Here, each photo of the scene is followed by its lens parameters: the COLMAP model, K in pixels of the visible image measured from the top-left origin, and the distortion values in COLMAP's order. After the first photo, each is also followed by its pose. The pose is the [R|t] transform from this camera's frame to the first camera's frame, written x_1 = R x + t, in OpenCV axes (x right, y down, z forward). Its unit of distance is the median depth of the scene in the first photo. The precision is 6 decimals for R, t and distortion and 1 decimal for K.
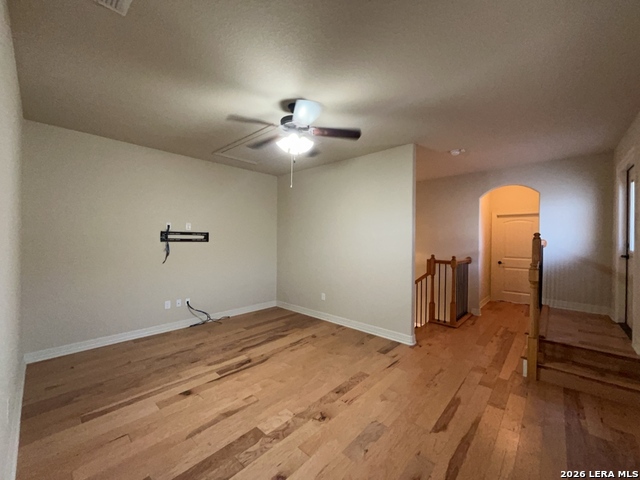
lens RADIAL K [[258.6, 0, 319.8], [0, 258.6, 239.3], [0, 0, 1]] dist [-0.002556, -0.000259]
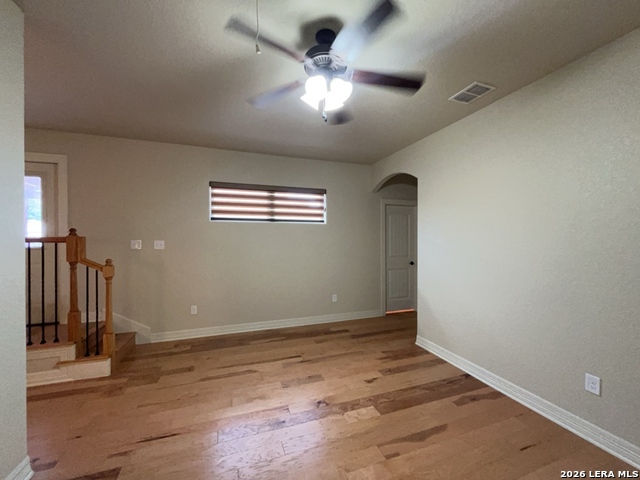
lens RADIAL K [[258.6, 0, 319.6], [0, 258.6, 240.1], [0, 0, 1]] dist [-0.002556, -0.000259]
pose [[-0.878974, -0.006692, 0.476822, -0.274167], [-0.002246, 0.999949, 0.009893, 0.003479], [-0.476864, 0.007625, -0.878944, 1.076713]]
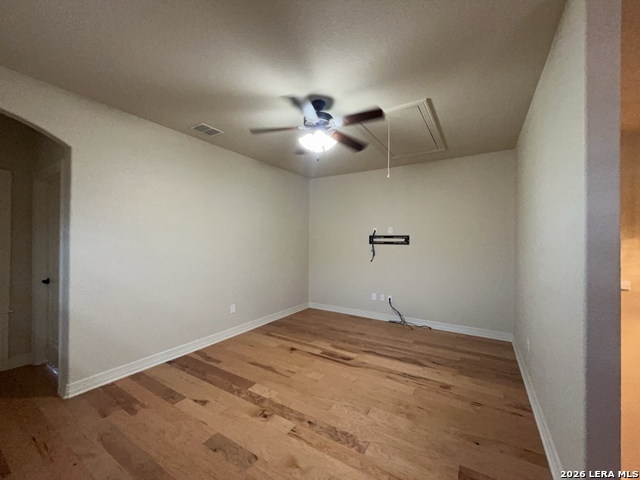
lens RADIAL K [[258.6, 0, 325.2], [0, 258.6, 240.0], [0, 0, 1]] dist [-0.002556, -0.000259]
pose [[0.199930, -0.011420, -0.979744, 0.580481], [-0.014464, 0.999789, -0.014605, 0.012493], [0.979703, 0.017091, 0.199723, 0.565259]]
